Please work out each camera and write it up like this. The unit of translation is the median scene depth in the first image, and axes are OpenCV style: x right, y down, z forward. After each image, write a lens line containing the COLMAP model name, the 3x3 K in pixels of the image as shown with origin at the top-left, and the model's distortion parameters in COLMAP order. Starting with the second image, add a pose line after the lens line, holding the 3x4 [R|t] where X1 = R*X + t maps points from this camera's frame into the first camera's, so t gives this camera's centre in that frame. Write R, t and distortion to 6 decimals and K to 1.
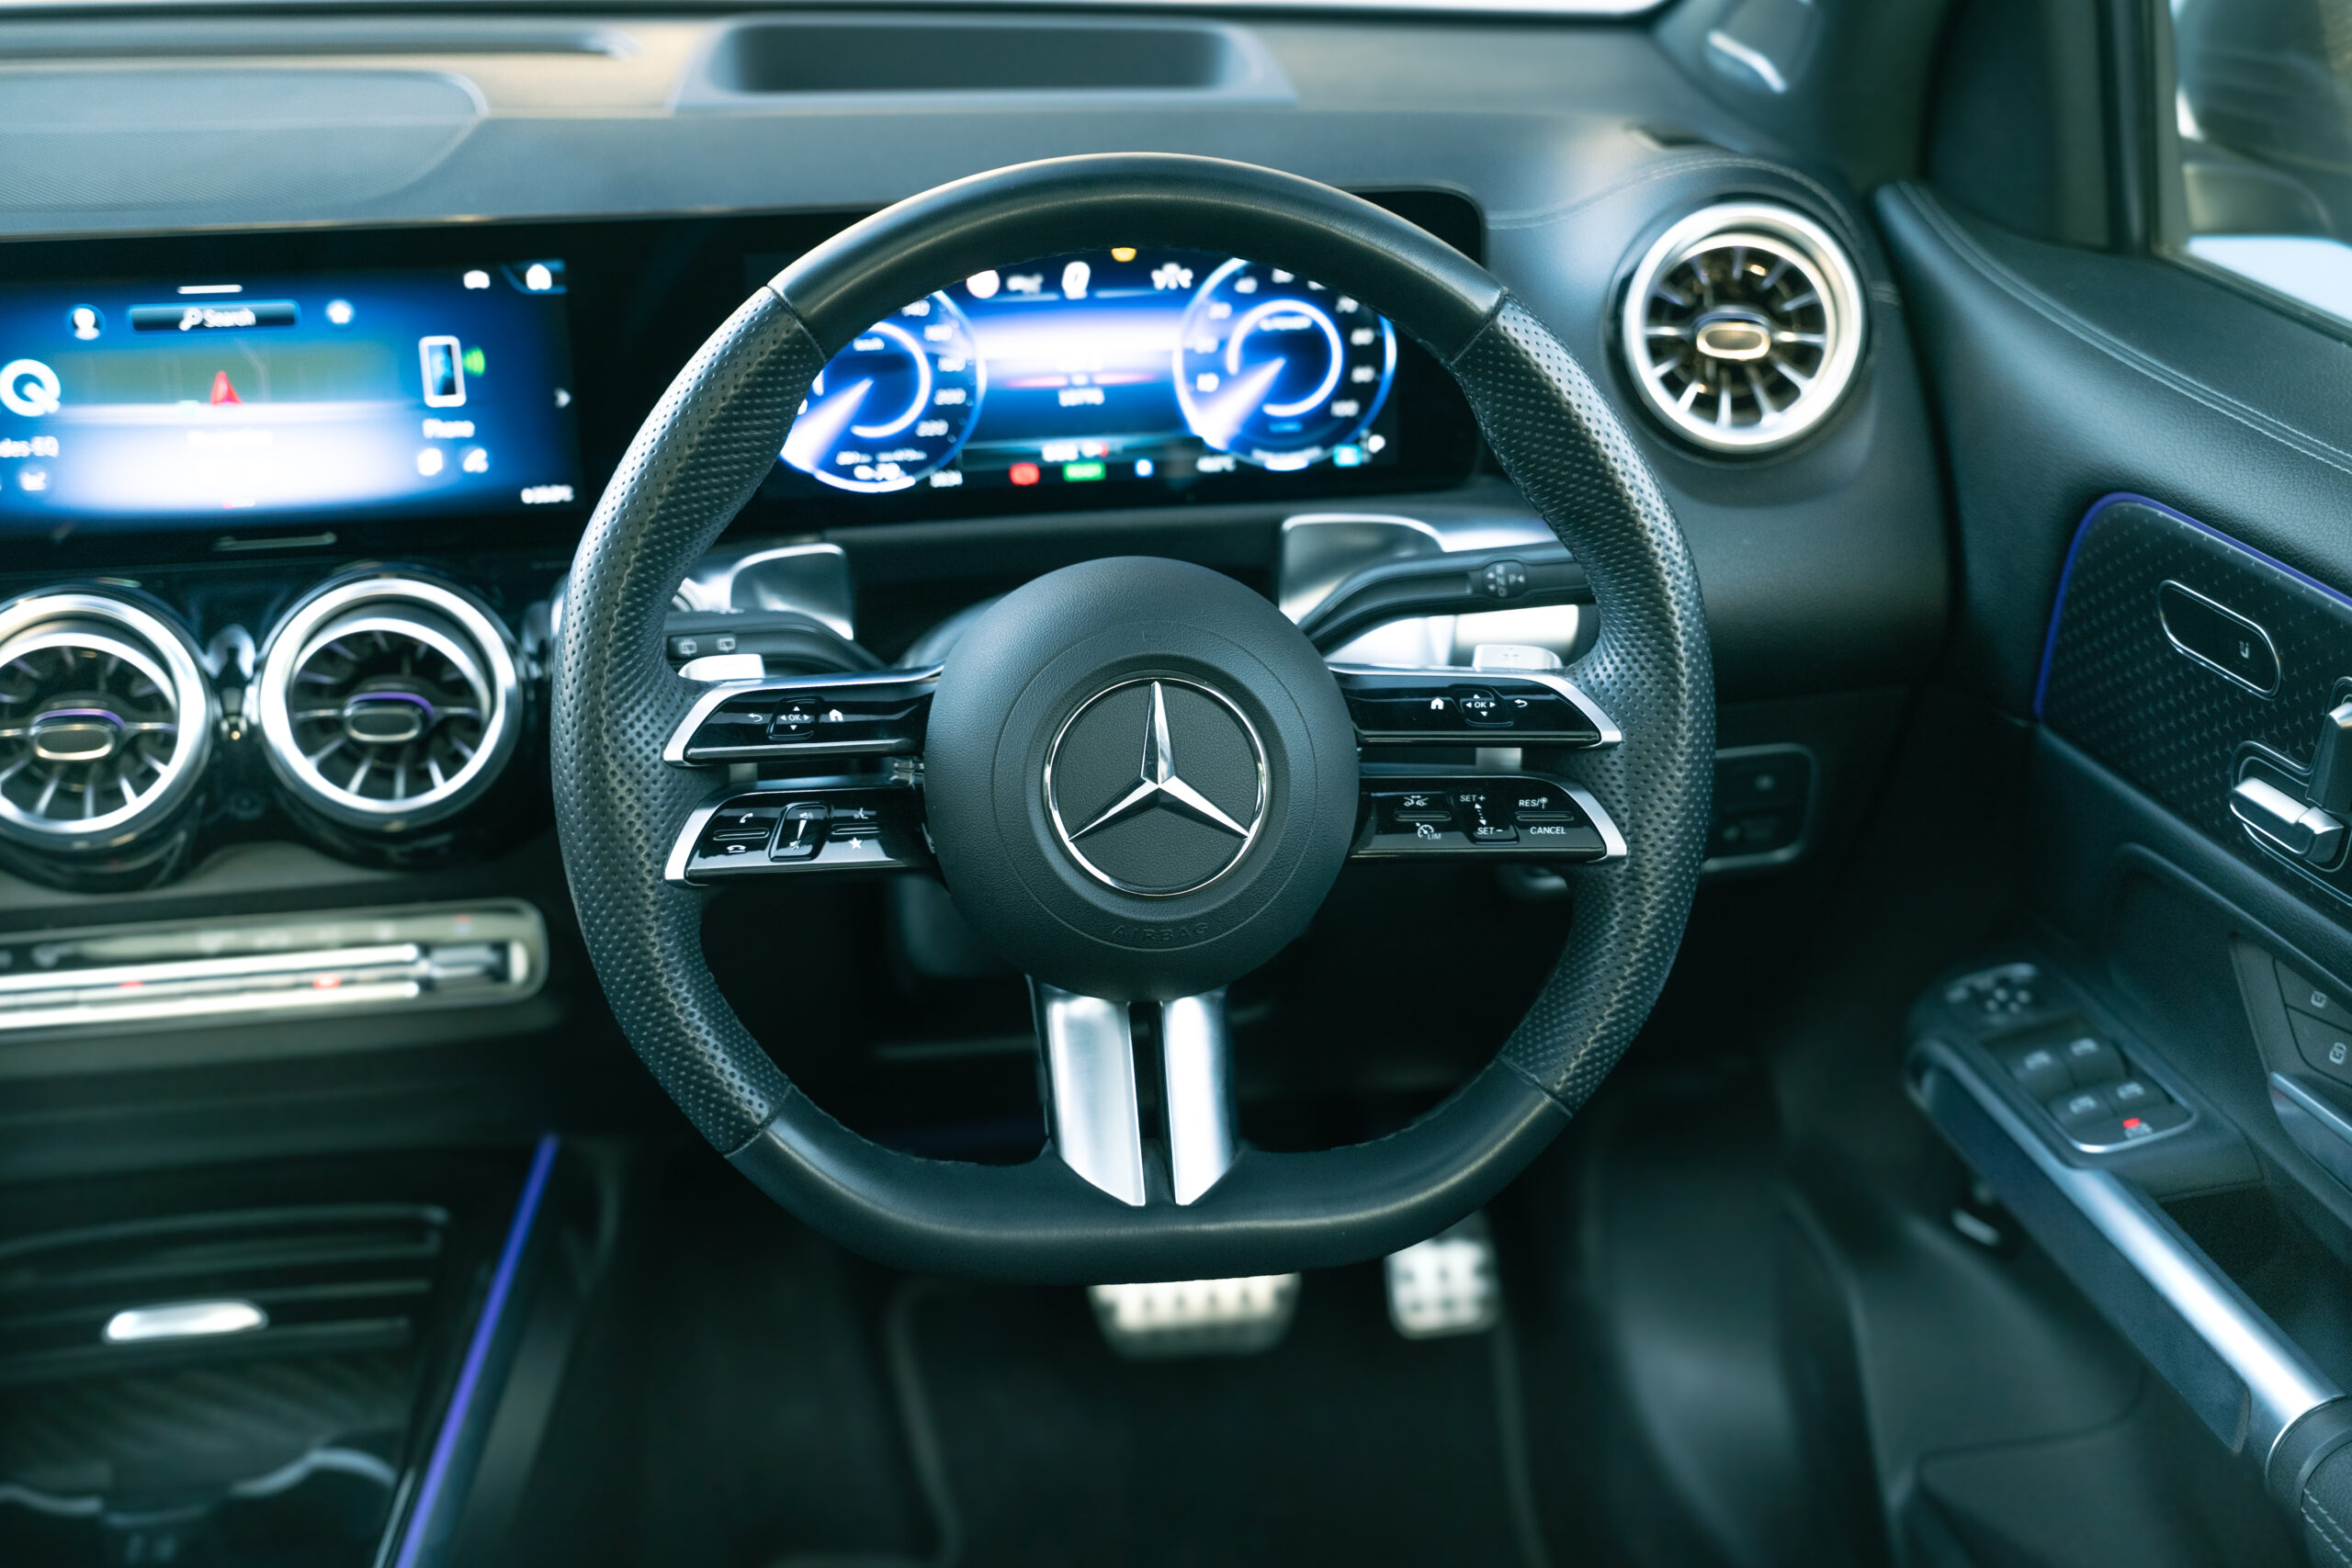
lens RADIAL K [[3025.5, 0, 1150.6], [0, 3025.5, 775.4], [0, 0, 1]] dist [0.134736, 0.066125]
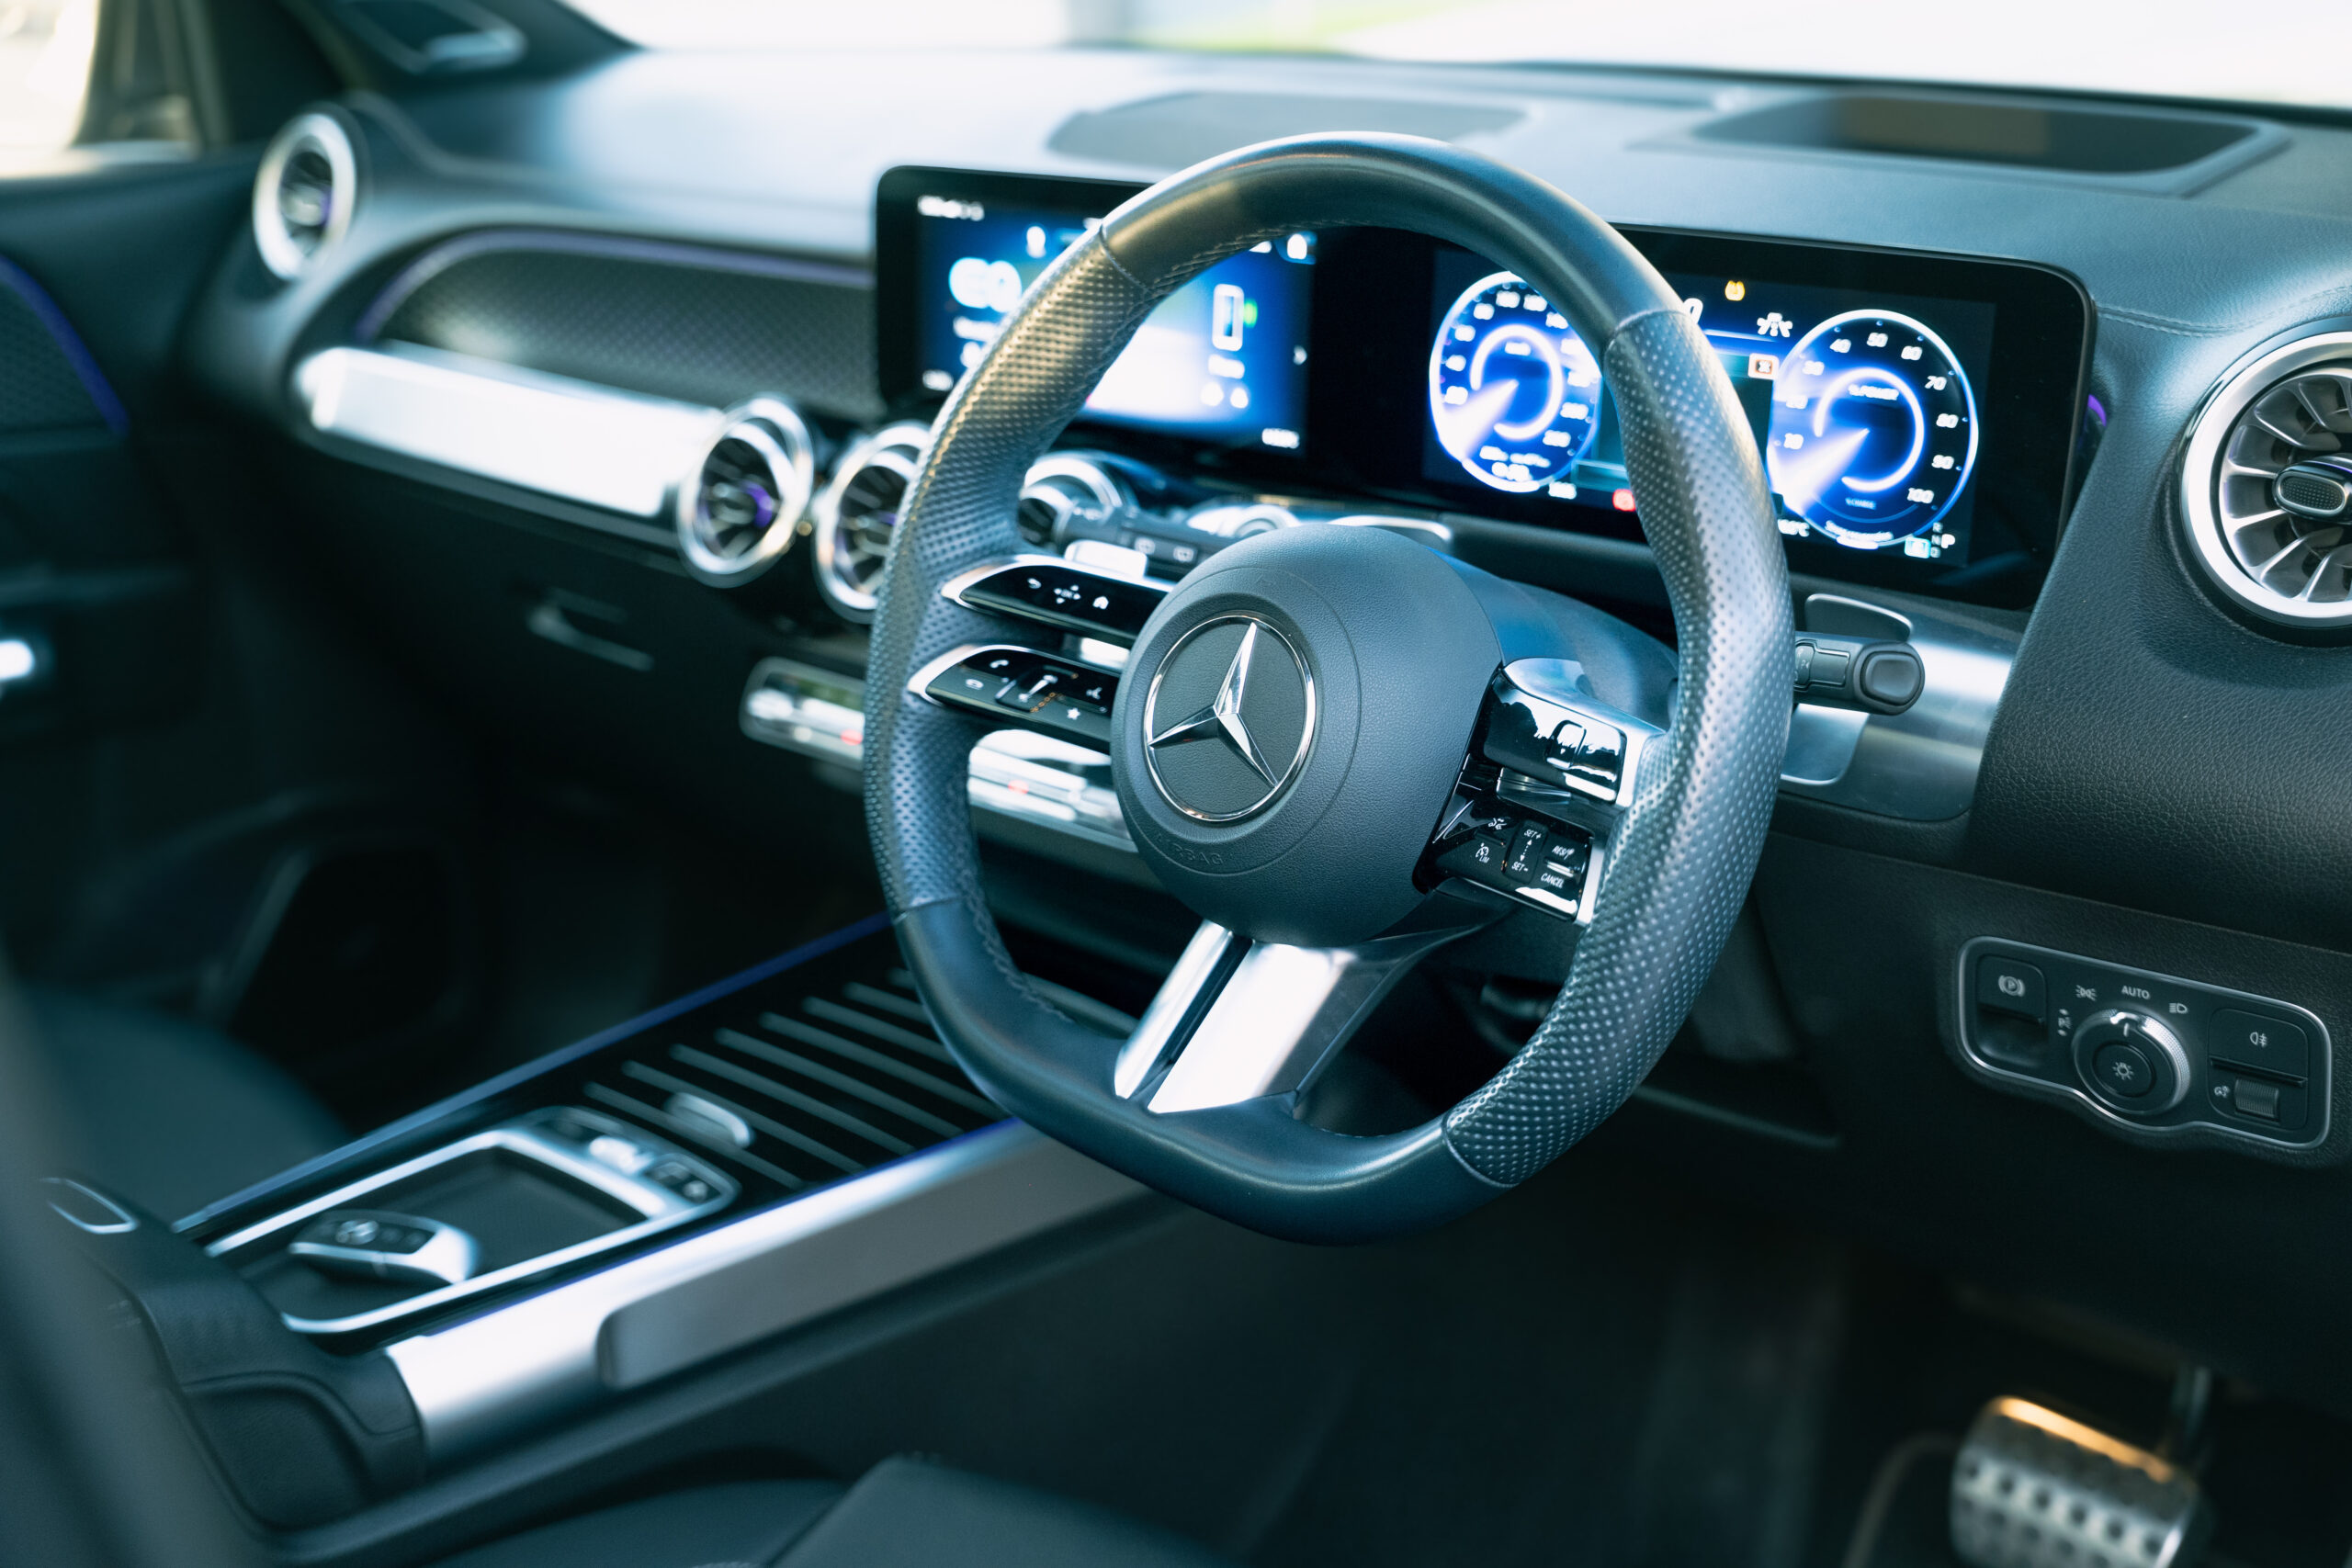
lens RADIAL K [[3025.5, 0, 1150.6], [0, 3025.5, 775.4], [0, 0, 1]] dist [0.134736, 0.066125]
pose [[0.604362, 0.244286, -0.758334, 0.661660], [-0.294613, 0.952888, 0.072164, -0.039296], [0.740236, 0.179802, 0.647860, 0.249661]]
